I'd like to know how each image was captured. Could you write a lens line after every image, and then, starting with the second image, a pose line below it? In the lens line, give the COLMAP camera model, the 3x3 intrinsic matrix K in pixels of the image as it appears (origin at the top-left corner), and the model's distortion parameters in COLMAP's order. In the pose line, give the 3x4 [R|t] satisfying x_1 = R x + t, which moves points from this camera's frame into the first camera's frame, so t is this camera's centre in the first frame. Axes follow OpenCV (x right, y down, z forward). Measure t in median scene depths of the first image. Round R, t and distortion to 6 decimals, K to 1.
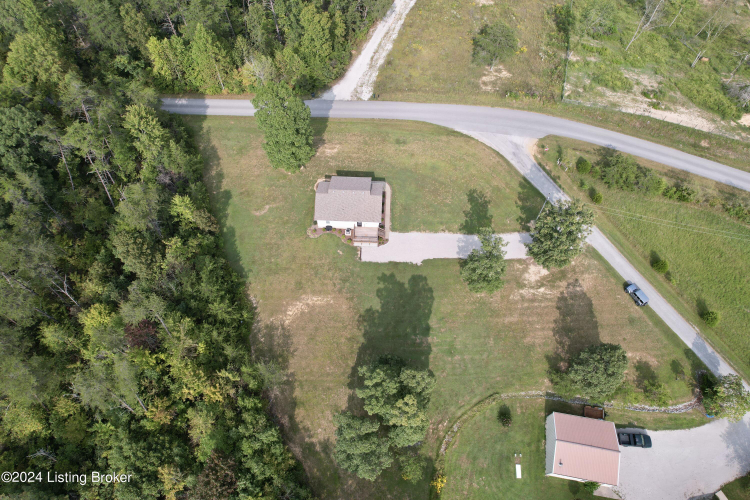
lens RADIAL K [[480.6, 0, 375.0], [0, 480.6, 250.0], [0, 0, 1]] dist [-0.074101, 0.062734]
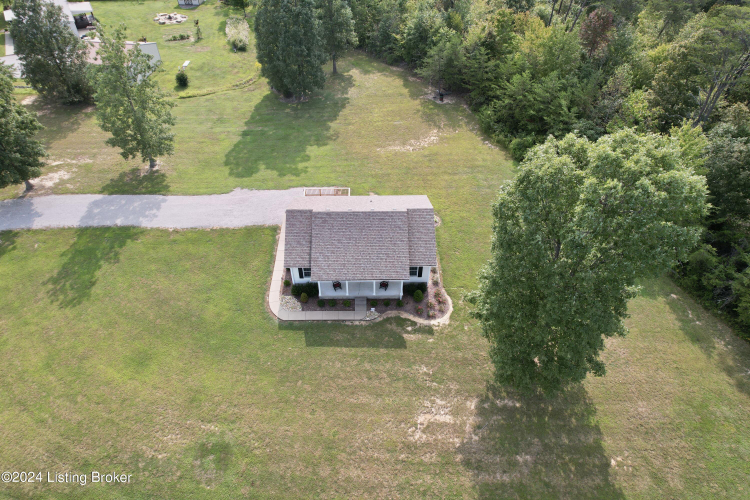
lens RADIAL K [[480.6, 0, 375.0], [0, 480.6, 250.0], [0, 0, 1]] dist [-0.074101, 0.062734]
pose [[-0.997889, 0.041445, -0.050006, -0.043701], [-0.058965, -0.255312, 0.965059, -0.551368], [0.027230, 0.965970, 0.257217, 0.901433]]
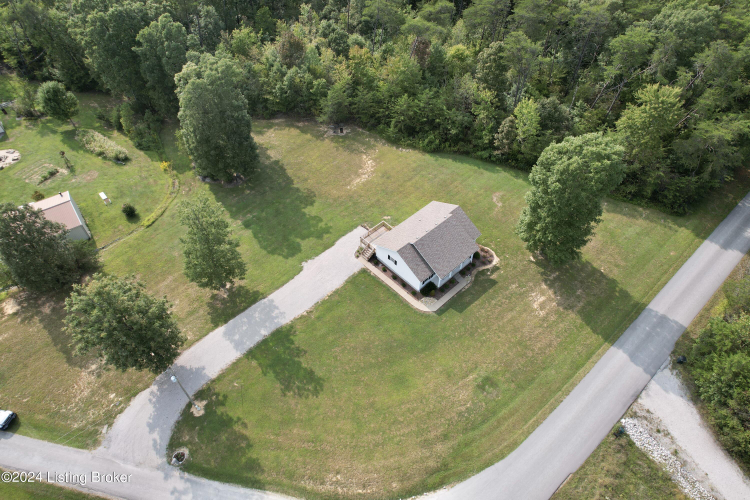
lens RADIAL K [[480.6, 0, 375.0], [0, 480.6, 250.0], [0, 0, 1]] dist [-0.074101, 0.062734]
pose [[-0.695948, 0.538089, -0.475518, 0.355032], [-0.625378, -0.128706, 0.769634, -0.610093], [0.352930, 0.833004, 0.426082, 0.677358]]
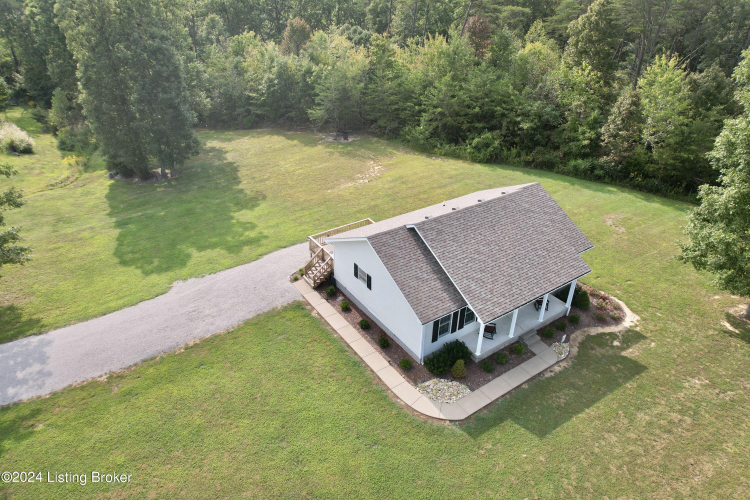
lens RADIAL K [[480.6, 0, 375.0], [0, 480.6, 250.0], [0, 0, 1]] dist [-0.074101, 0.062734]
pose [[-0.803943, 0.298150, -0.514571, 0.141756], [-0.516966, 0.077353, 0.852504, -0.325818], [0.293977, 0.951380, 0.091946, 0.961575]]
